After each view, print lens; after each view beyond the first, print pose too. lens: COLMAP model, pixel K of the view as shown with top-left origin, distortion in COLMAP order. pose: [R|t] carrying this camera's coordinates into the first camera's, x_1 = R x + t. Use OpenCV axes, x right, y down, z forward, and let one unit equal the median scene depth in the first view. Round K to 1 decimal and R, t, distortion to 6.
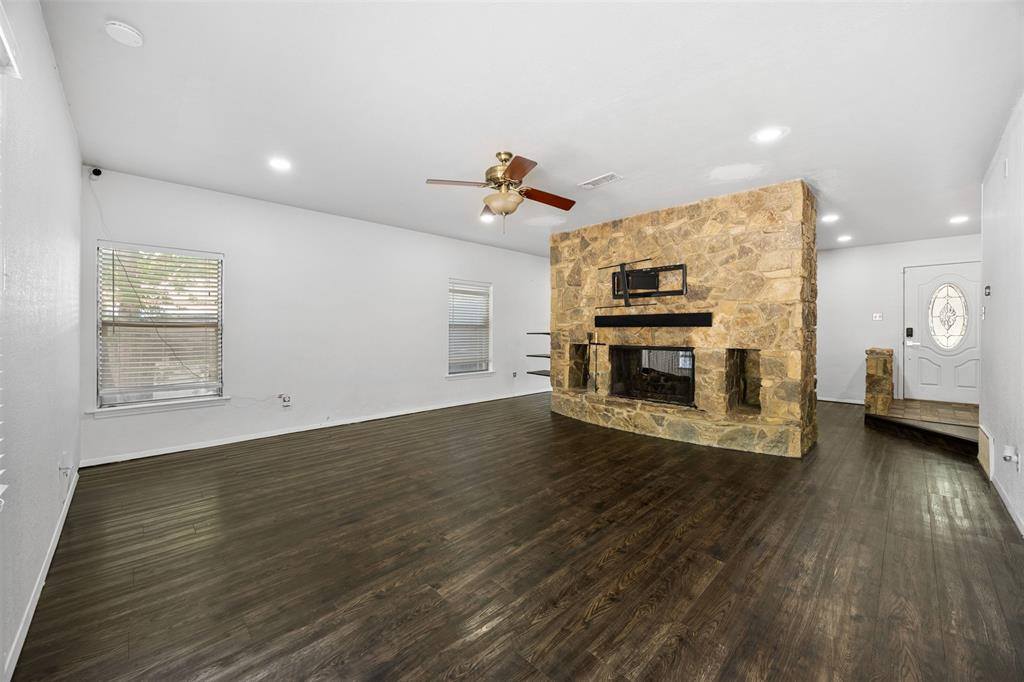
lens RADIAL K [[392.8, 0, 509.2], [0, 392.8, 332.8], [0, 0, 1]] dist [-0.003806, -0.000108]
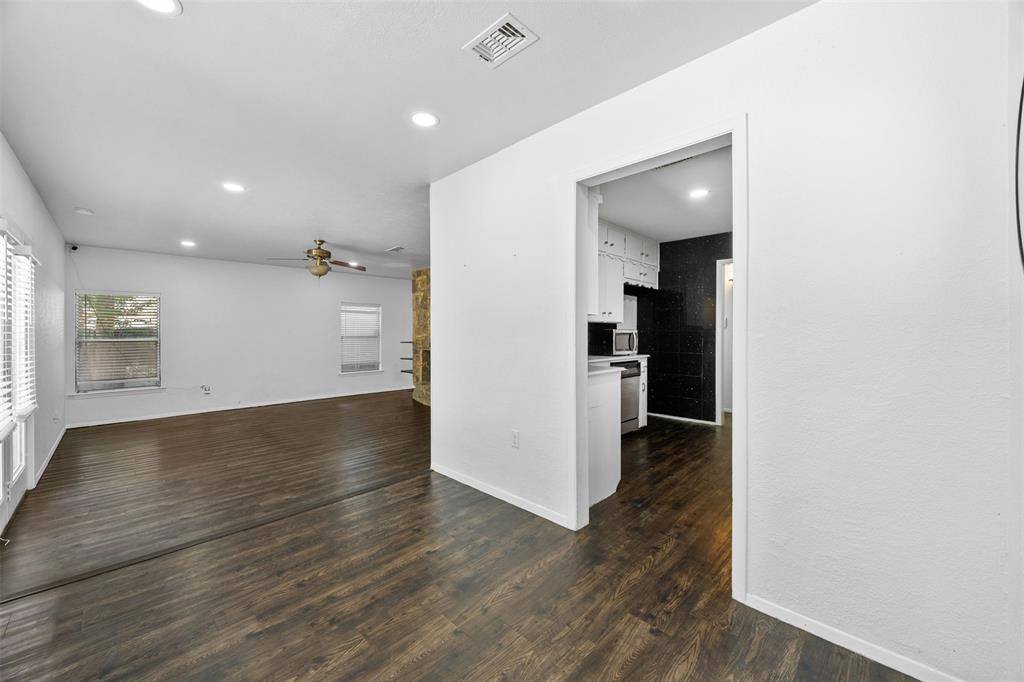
lens RADIAL K [[392.8, 0, 513.3], [0, 392.8, 335.6], [0, 0, 1]] dist [-0.003806, -0.000108]
pose [[0.999725, -0.003174, 0.023253, 0.531370], [0.003107, 0.999991, 0.002912, -0.031640], [-0.023262, -0.002839, 0.999725, -0.485796]]
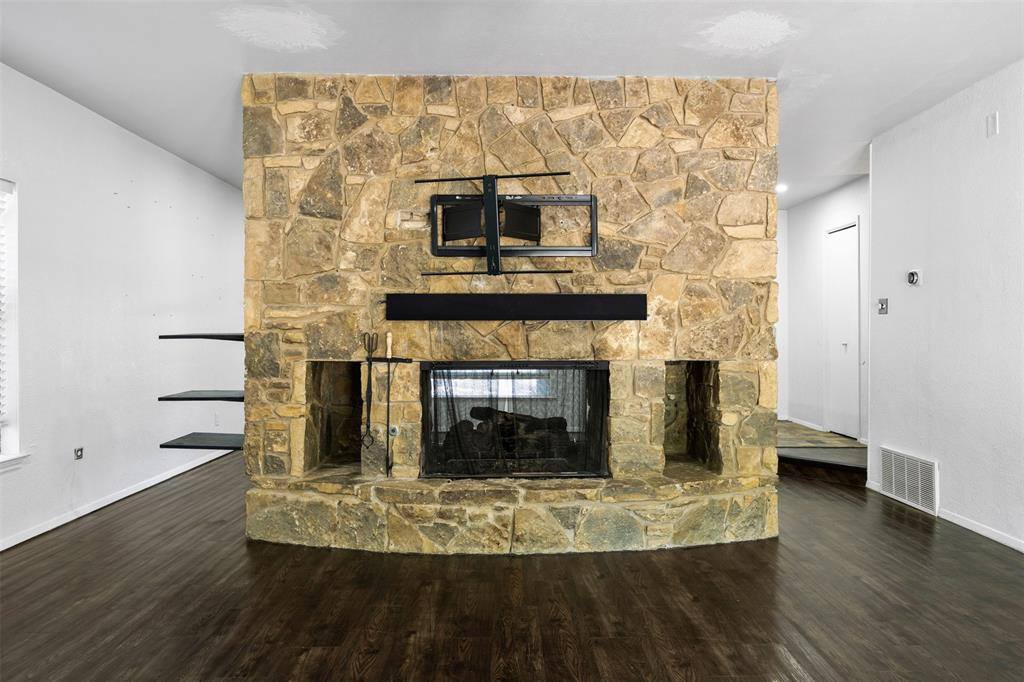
lens RADIAL K [[691.4, 0, 520.7], [0, 691.4, 336.6], [0, 0, 1]] dist [-0.002158, -0.004582]
pose [[0.686570, -0.010021, 0.726995, -0.244609], [0.005062, 0.999947, 0.009002, -0.003066], [-0.727047, -0.002500, 0.686584, 0.431928]]
